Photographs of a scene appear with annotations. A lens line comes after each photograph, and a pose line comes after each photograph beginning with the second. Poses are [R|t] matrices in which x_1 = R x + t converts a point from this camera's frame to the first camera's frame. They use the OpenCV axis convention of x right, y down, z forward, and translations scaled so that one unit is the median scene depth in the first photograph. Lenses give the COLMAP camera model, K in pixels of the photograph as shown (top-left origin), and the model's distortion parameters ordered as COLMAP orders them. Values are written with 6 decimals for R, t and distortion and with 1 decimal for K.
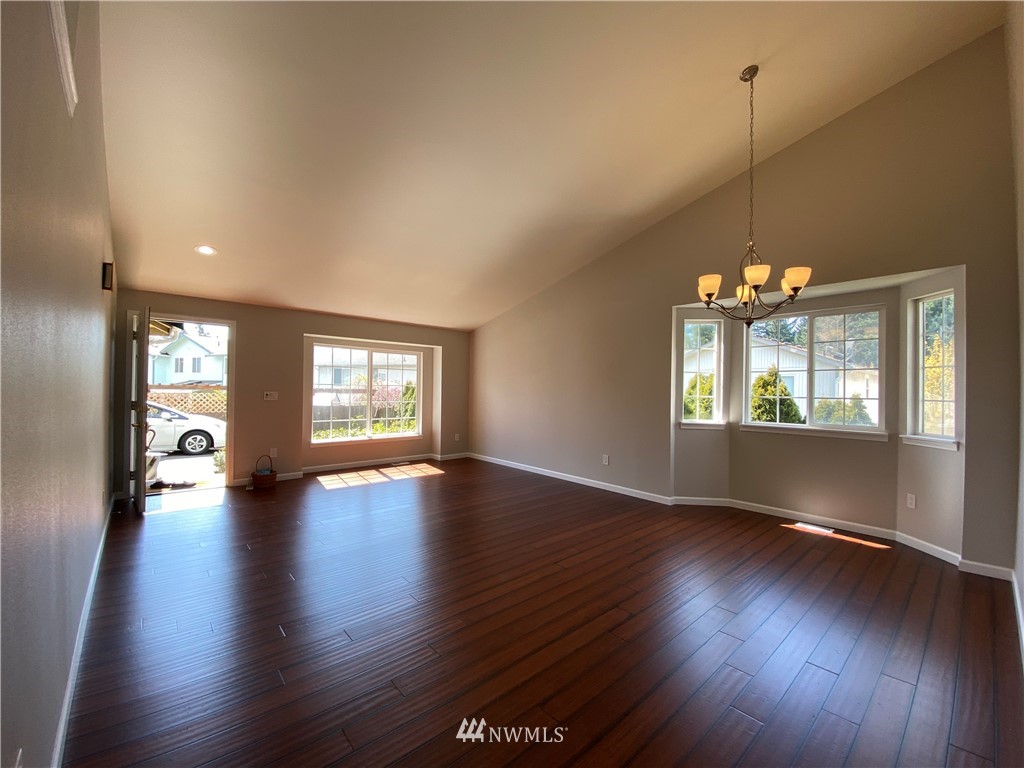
lens RADIAL K [[412.5, 0, 506.1], [0, 412.5, 386.5], [0, 0, 1]] dist [-0.000424, -0.014469]
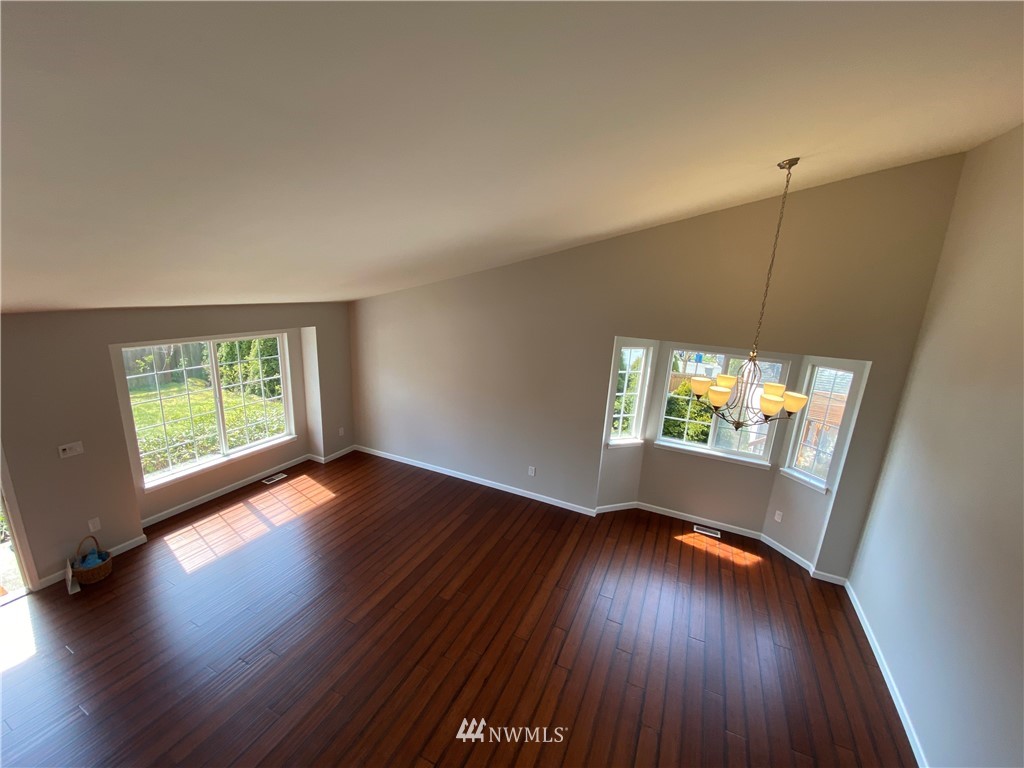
lens RADIAL K [[412.5, 0, 506.1], [0, 412.5, 386.5], [0, 0, 1]] dist [-0.000424, -0.014469]
pose [[0.911092, -0.077020, 0.404943, -0.231979], [-0.037865, 0.962597, 0.268278, -0.329345], [-0.410460, -0.259759, 0.874098, 0.224655]]
